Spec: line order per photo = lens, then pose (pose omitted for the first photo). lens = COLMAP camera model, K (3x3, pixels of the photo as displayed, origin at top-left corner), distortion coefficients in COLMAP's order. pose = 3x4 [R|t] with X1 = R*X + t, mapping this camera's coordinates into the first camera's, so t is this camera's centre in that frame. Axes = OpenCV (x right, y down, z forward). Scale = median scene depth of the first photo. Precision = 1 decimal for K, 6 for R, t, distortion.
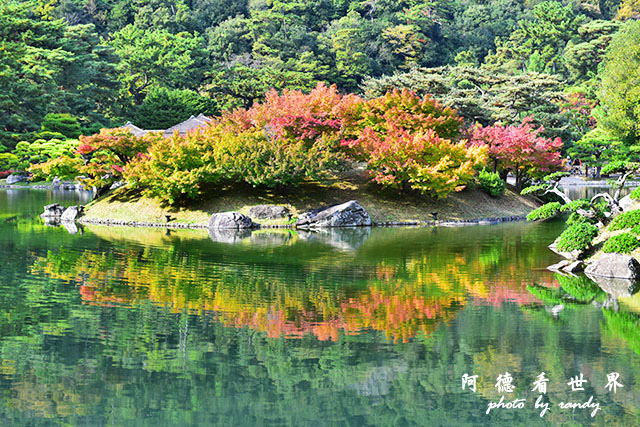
lens RADIAL K [[1237.5, 0, 320.0], [0, 1237.5, 213.5], [0, 0, 1]] dist [0.023993, -0.117271]
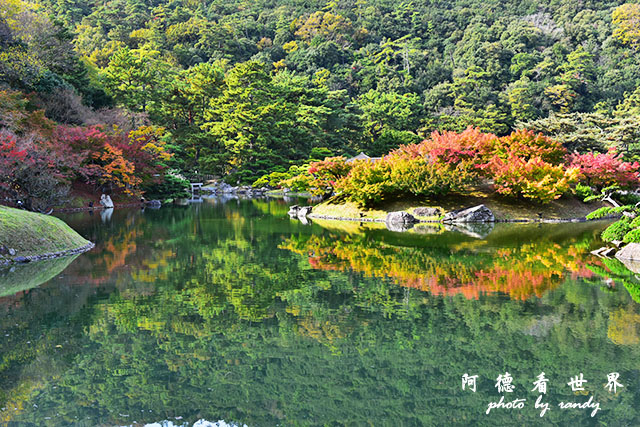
lens RADIAL K [[812.8, 0, 320.0], [0, 812.8, 213.5], [0, 0, 1]] dist [0.017184, 0.013424]
pose [[0.974193, 0.010585, -0.225470, 0.050522], [-0.010247, 0.999944, 0.002672, -0.000362], [0.225486, -0.000293, 0.974246, -0.001399]]
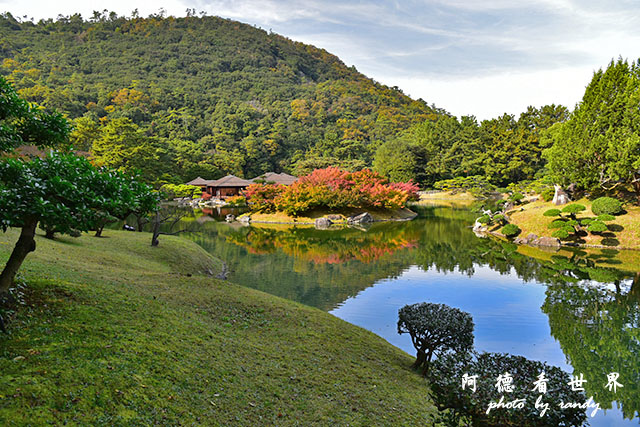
lens RADIAL K [[441.3, 0, 320.0], [0, 441.3, 213.5], [0, 0, 1]] dist [-0.001785, -0.003099]
pose [[0.973670, -0.019752, 0.227104, -0.250516], [0.015898, 0.999697, 0.018787, -0.023998], [-0.227406, -0.014682, 0.973689, 0.092382]]
